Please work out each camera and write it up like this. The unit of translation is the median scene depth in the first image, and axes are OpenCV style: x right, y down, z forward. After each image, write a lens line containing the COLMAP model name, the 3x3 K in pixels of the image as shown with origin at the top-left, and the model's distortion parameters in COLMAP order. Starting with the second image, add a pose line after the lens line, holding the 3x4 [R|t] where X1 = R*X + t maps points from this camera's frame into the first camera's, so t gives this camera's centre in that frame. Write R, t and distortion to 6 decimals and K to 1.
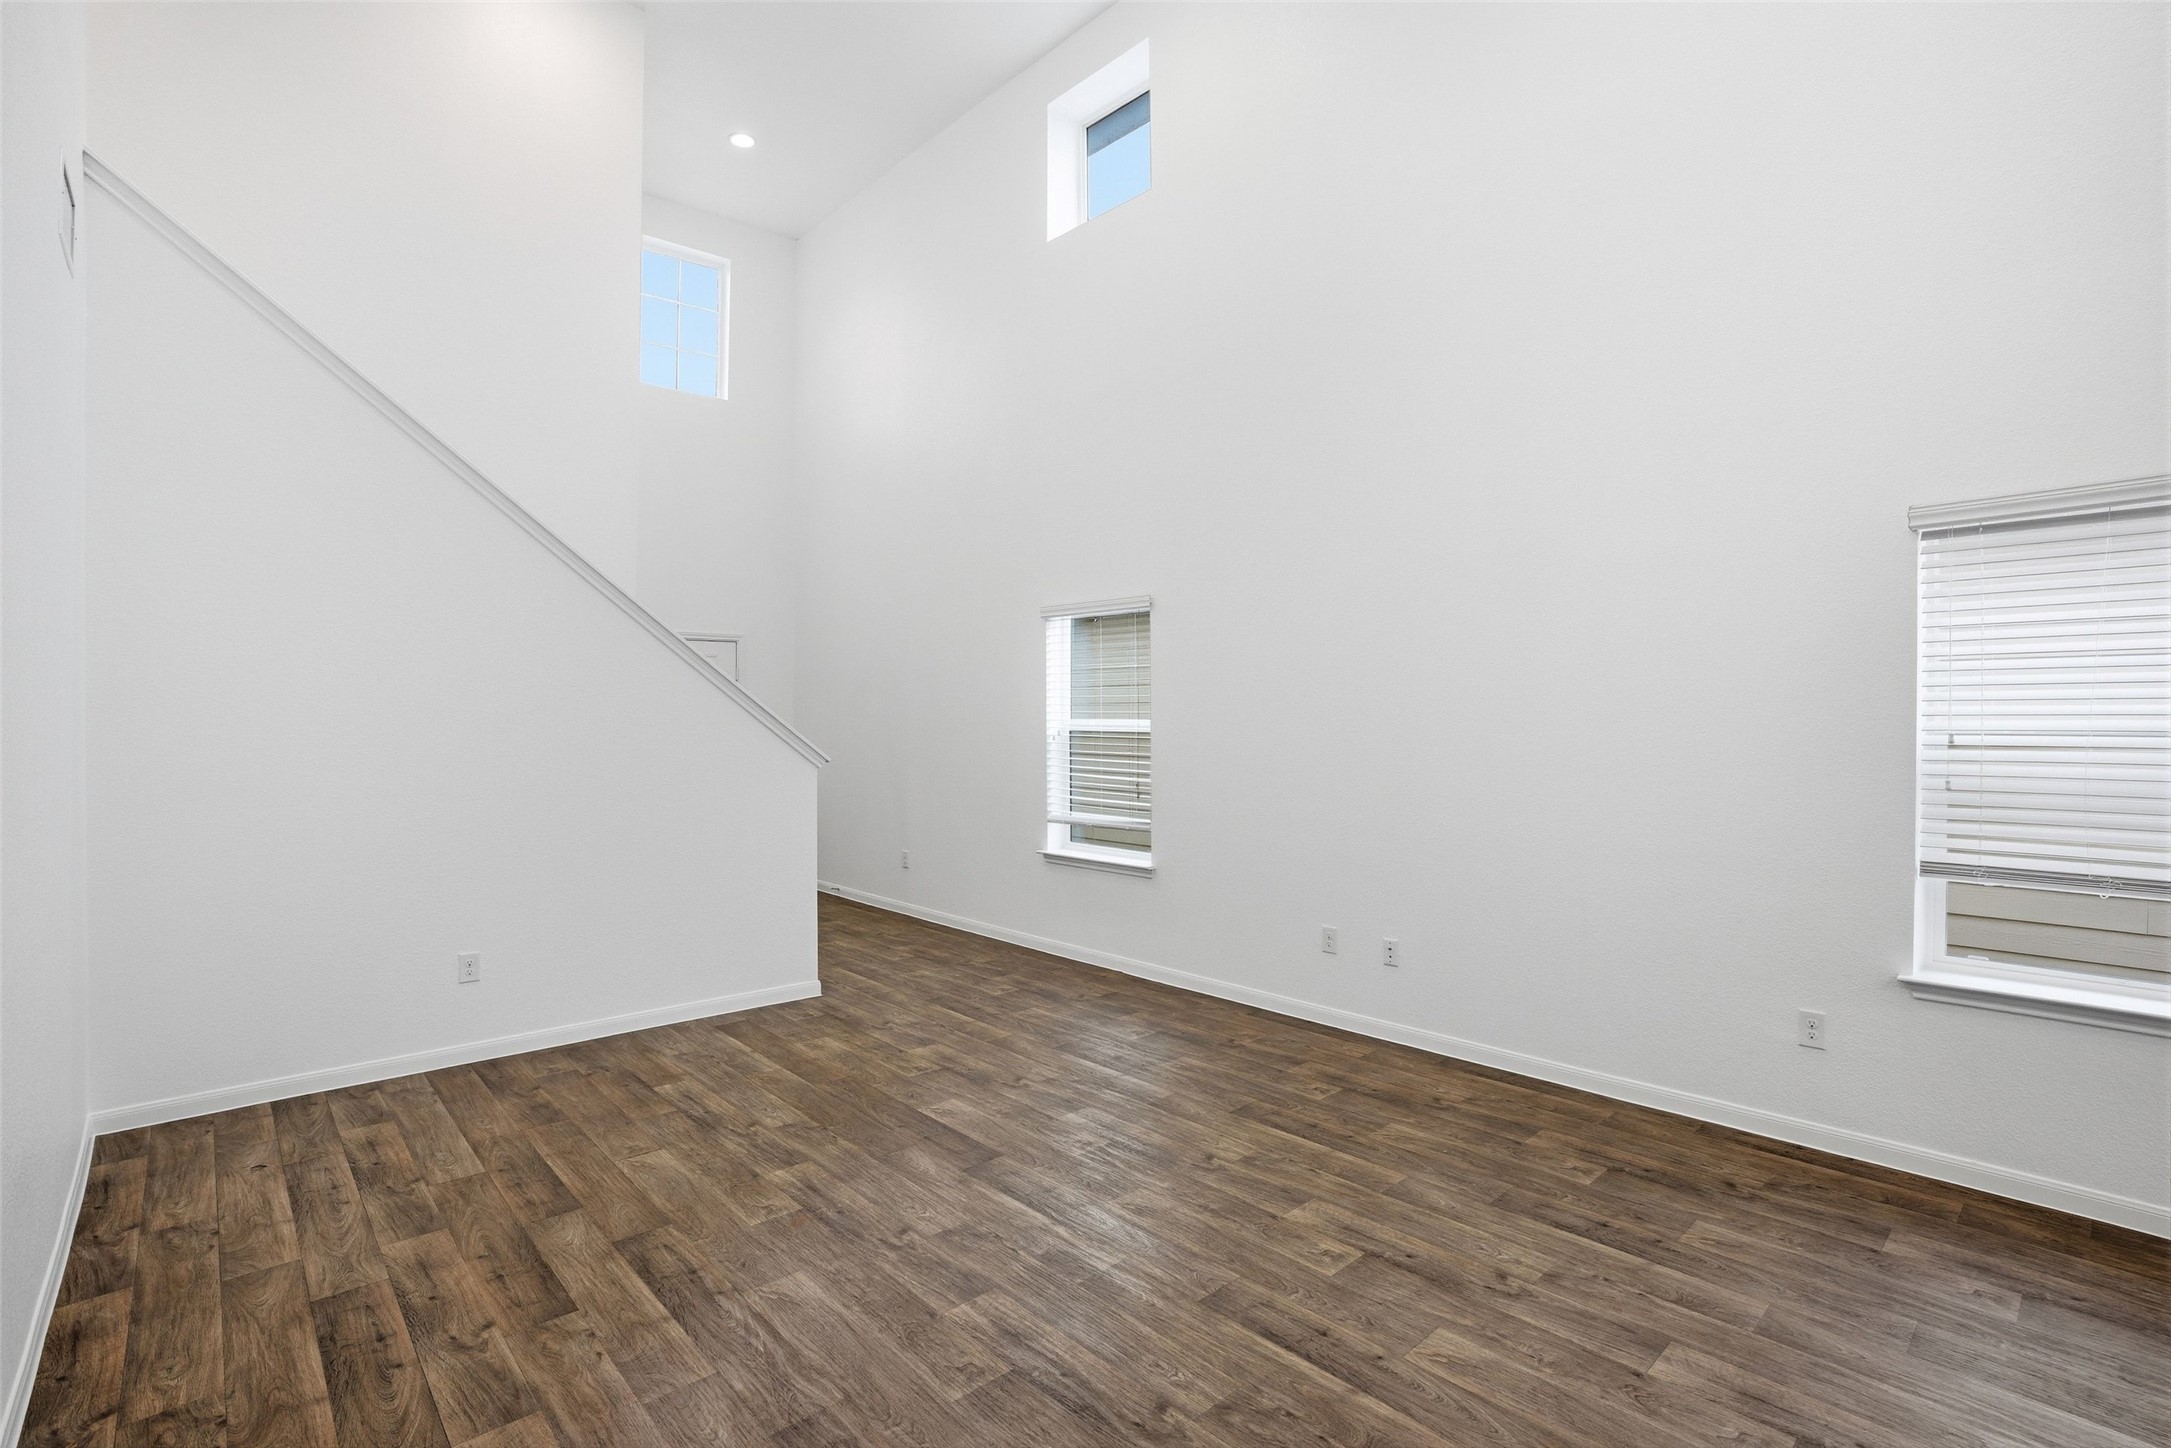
lens RADIAL K [[1017.4, 0, 1078.5], [0, 1017.4, 724.6], [0, 0, 1]] dist [-0.085954, 0.034384]
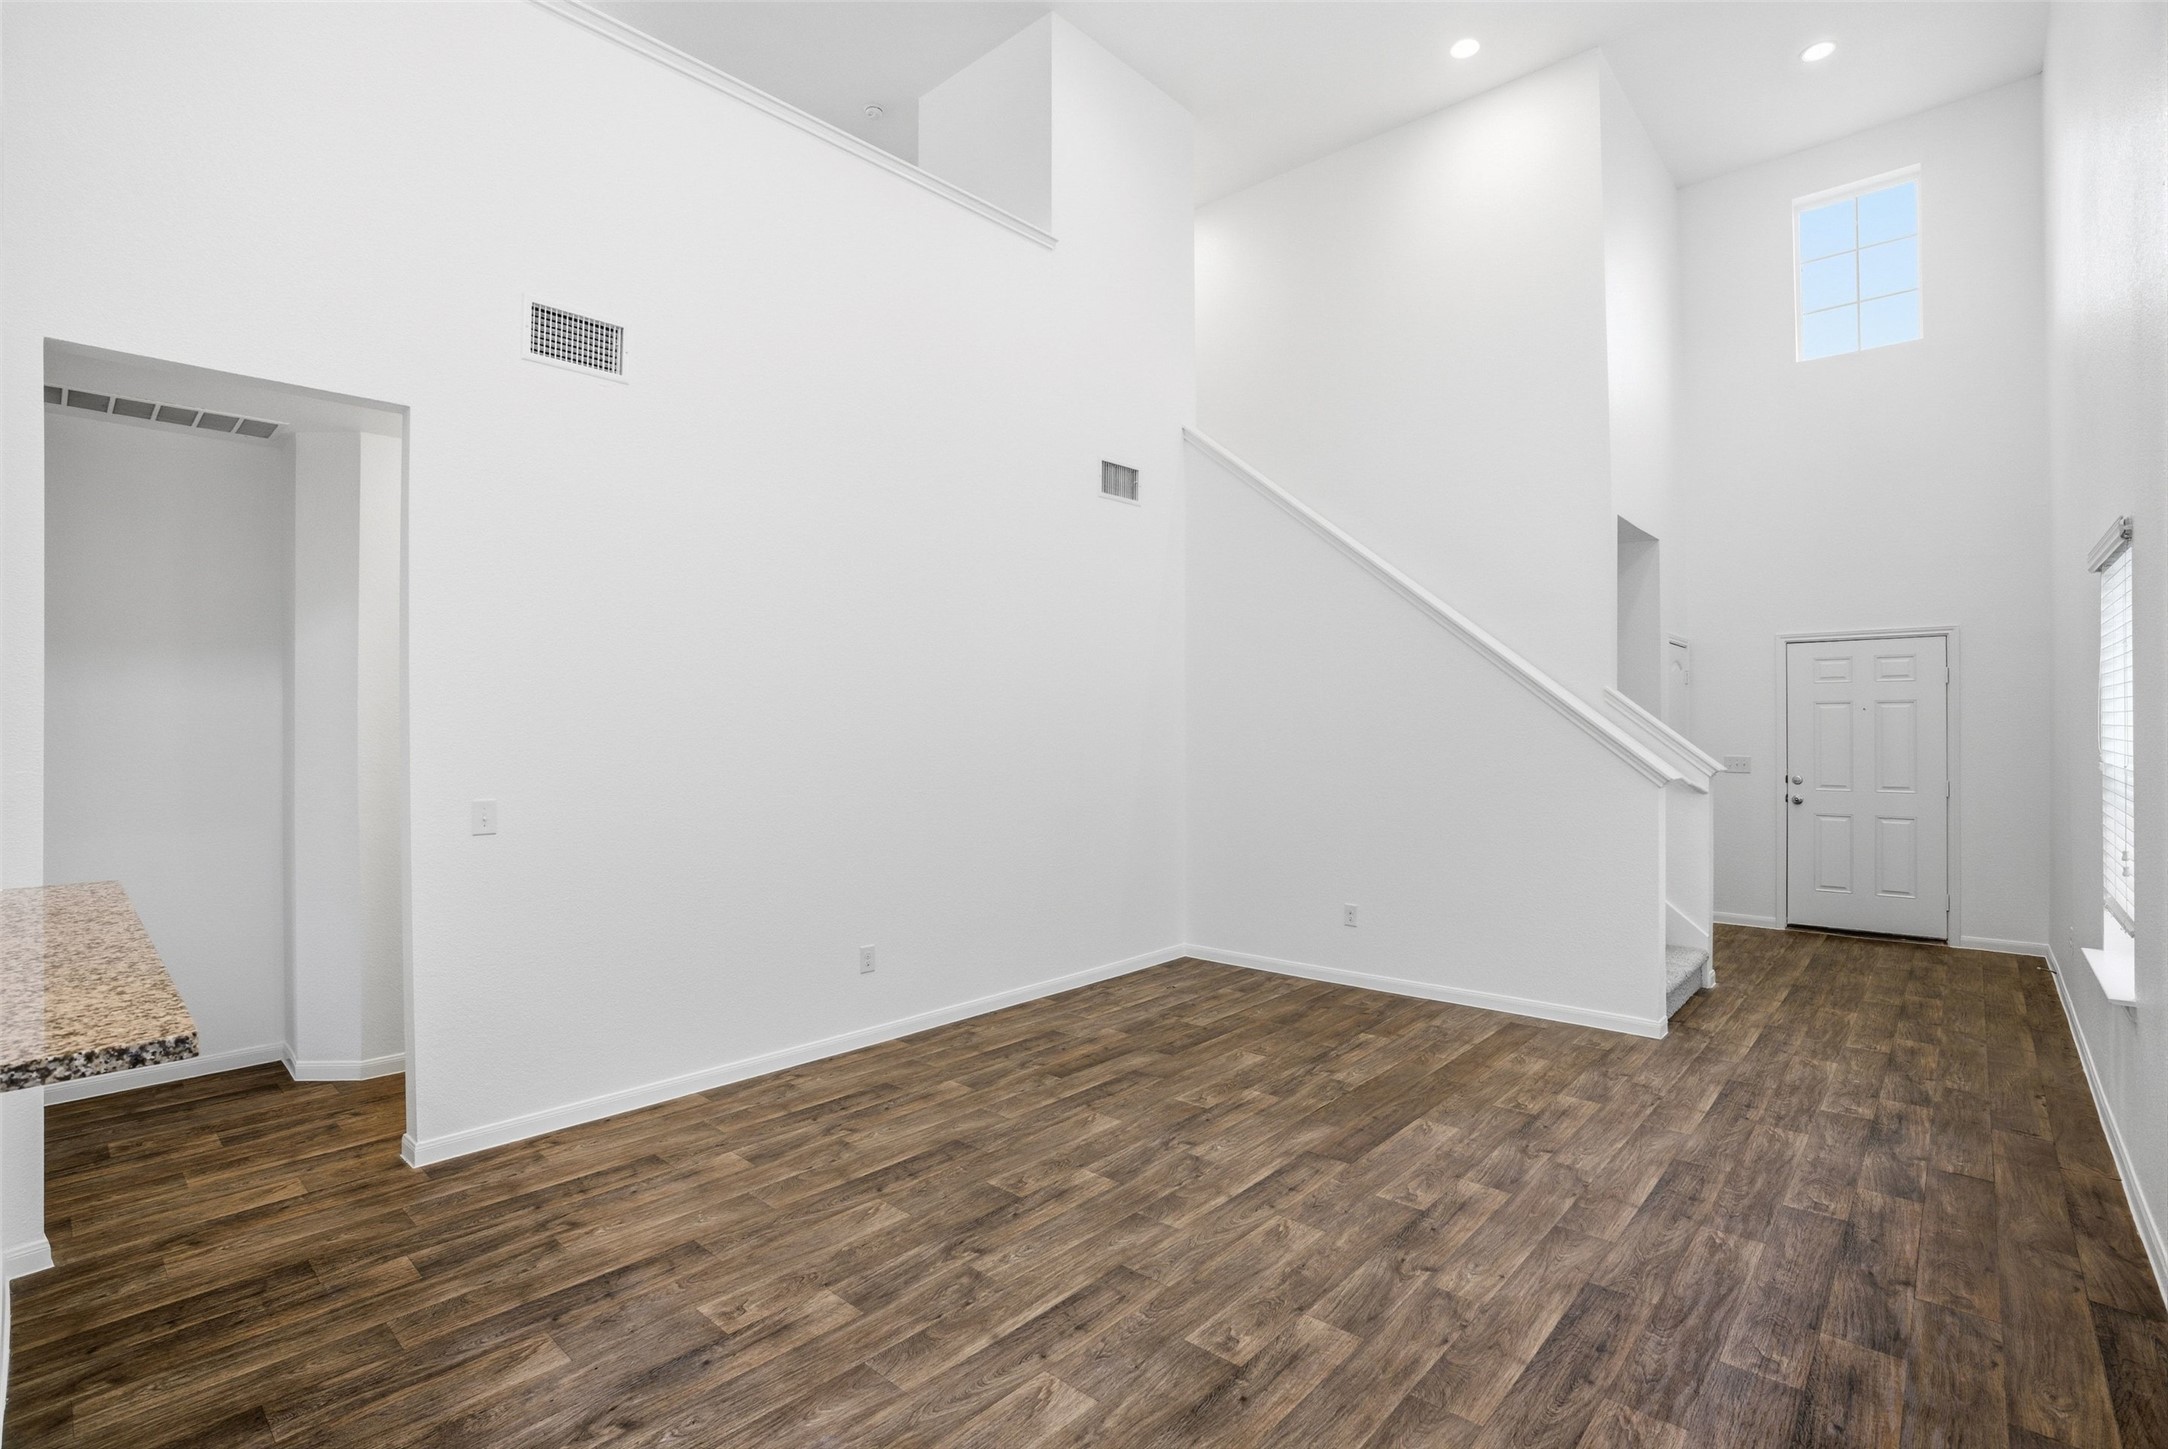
lens RADIAL K [[1000.0, 0, 1083.9], [0, 1000.0, 721.4], [0, 0, 1]] dist [-0.087099, 0.035142]
pose [[0.101160, -0.004340, -0.994861, 0.810301], [-0.007306, 0.999960, -0.005105, -0.012705], [0.994843, 0.007785, 0.101124, 0.568107]]
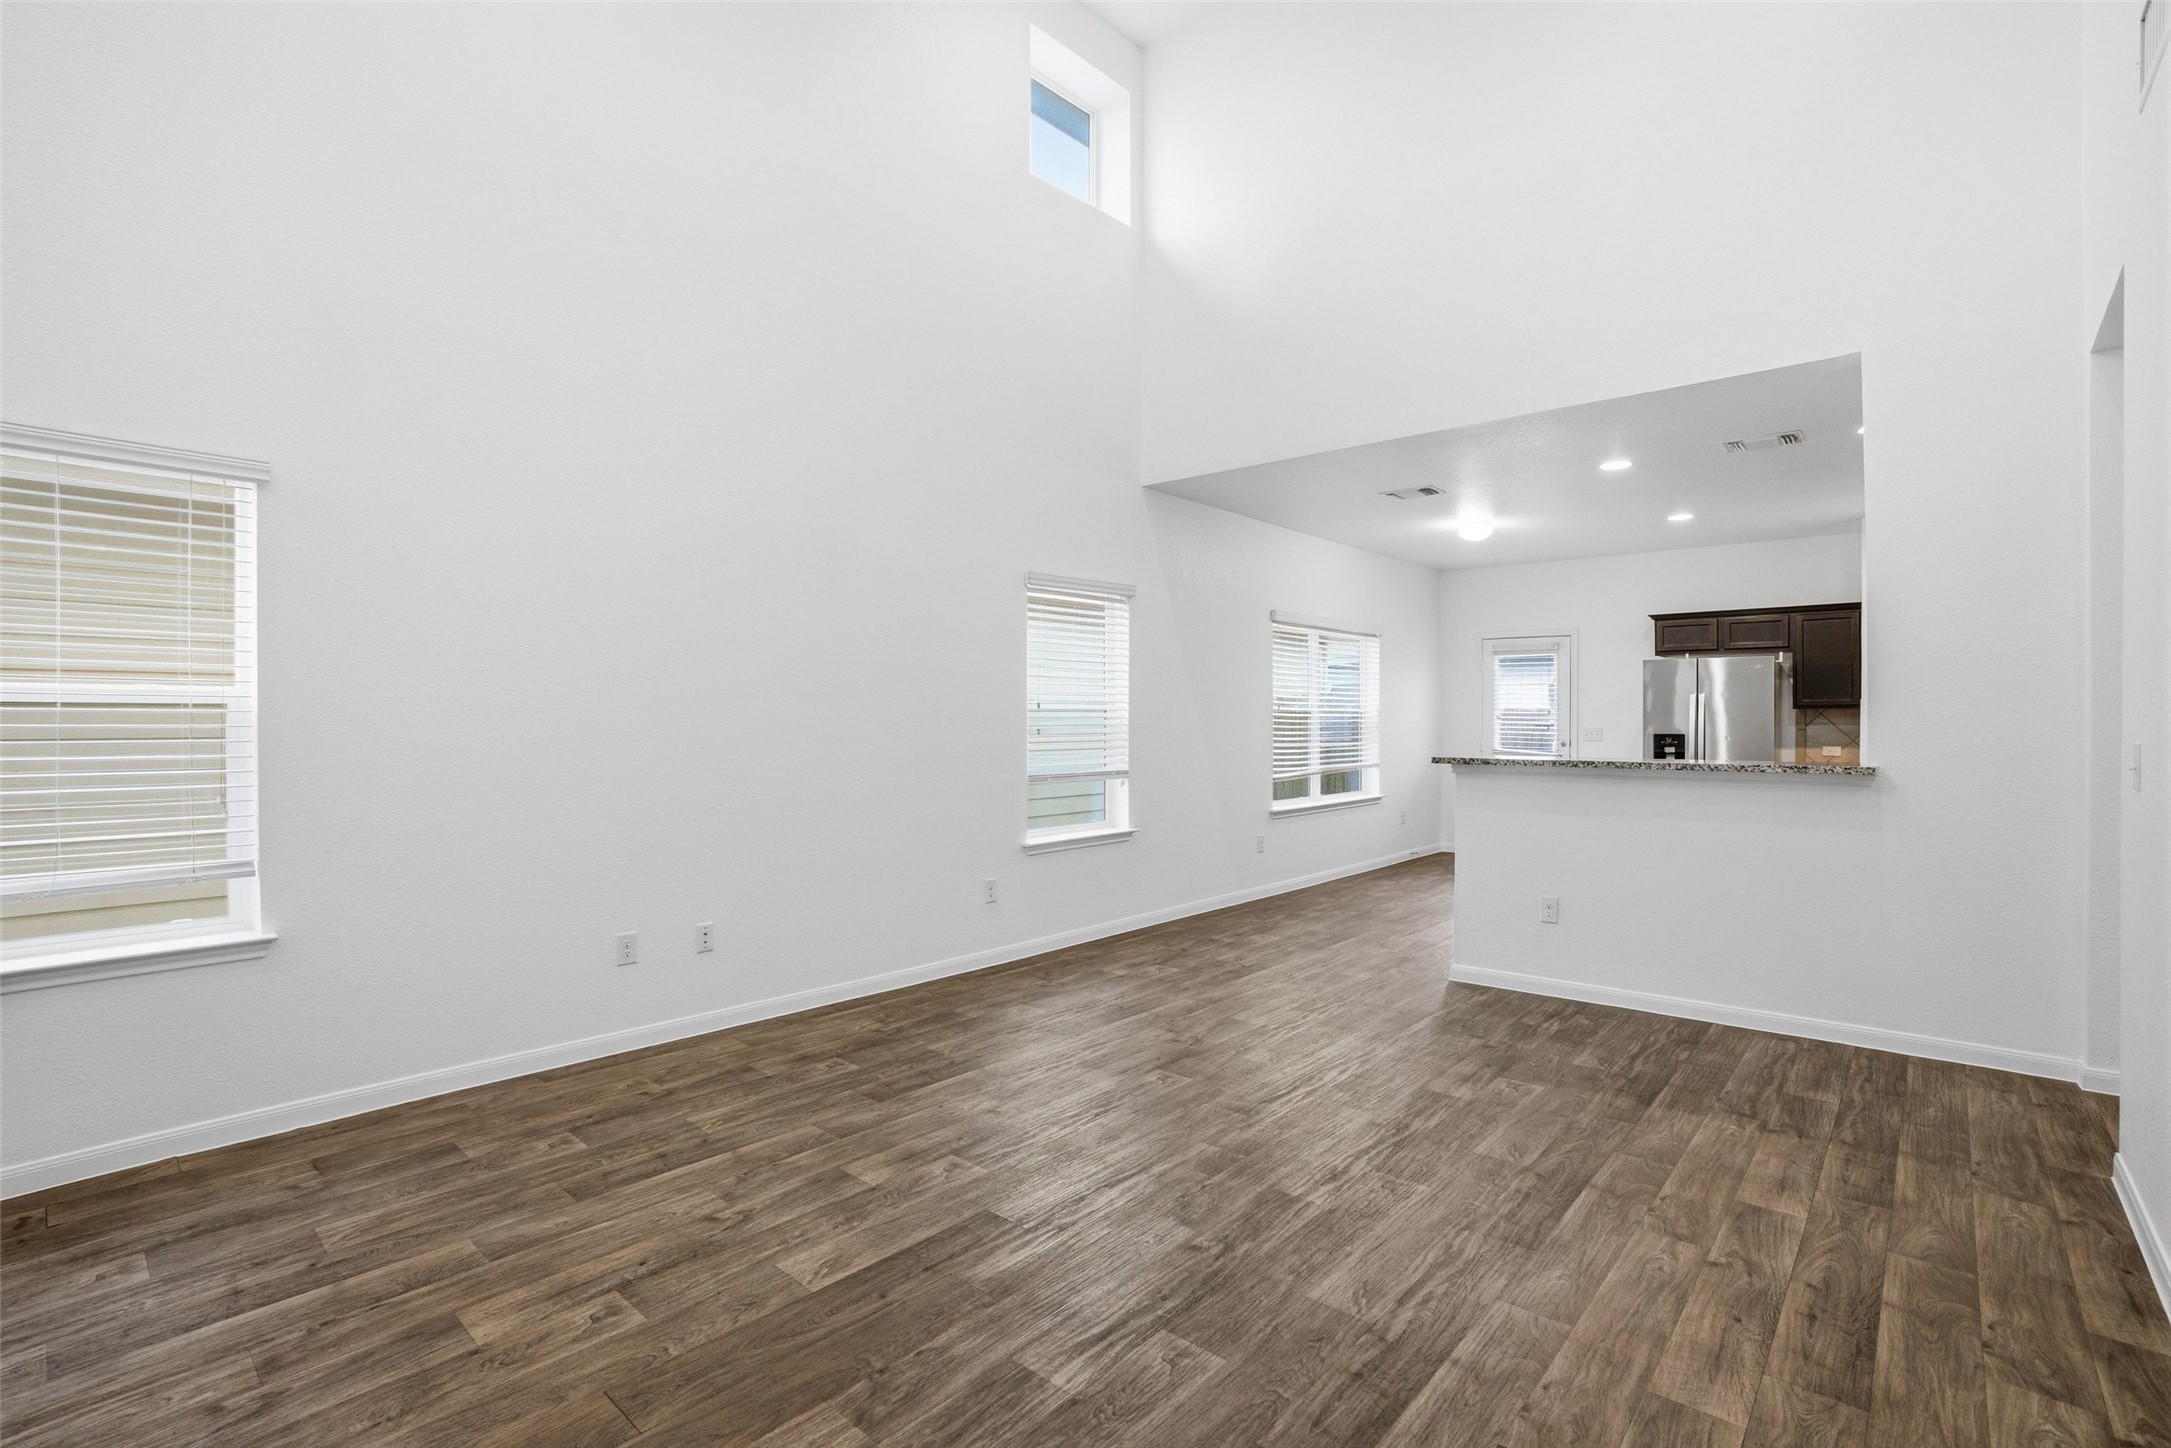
lens RADIAL K [[1017.4, 0, 1078.5], [0, 1017.4, 724.6], [0, 0, 1]] dist [-0.085954, 0.034384]
pose [[-0.104821, -0.001258, 0.994490, -0.794227], [0.013348, 0.999907, 0.002672, 0.037381], [-0.994402, 0.013554, -0.104794, 0.913491]]
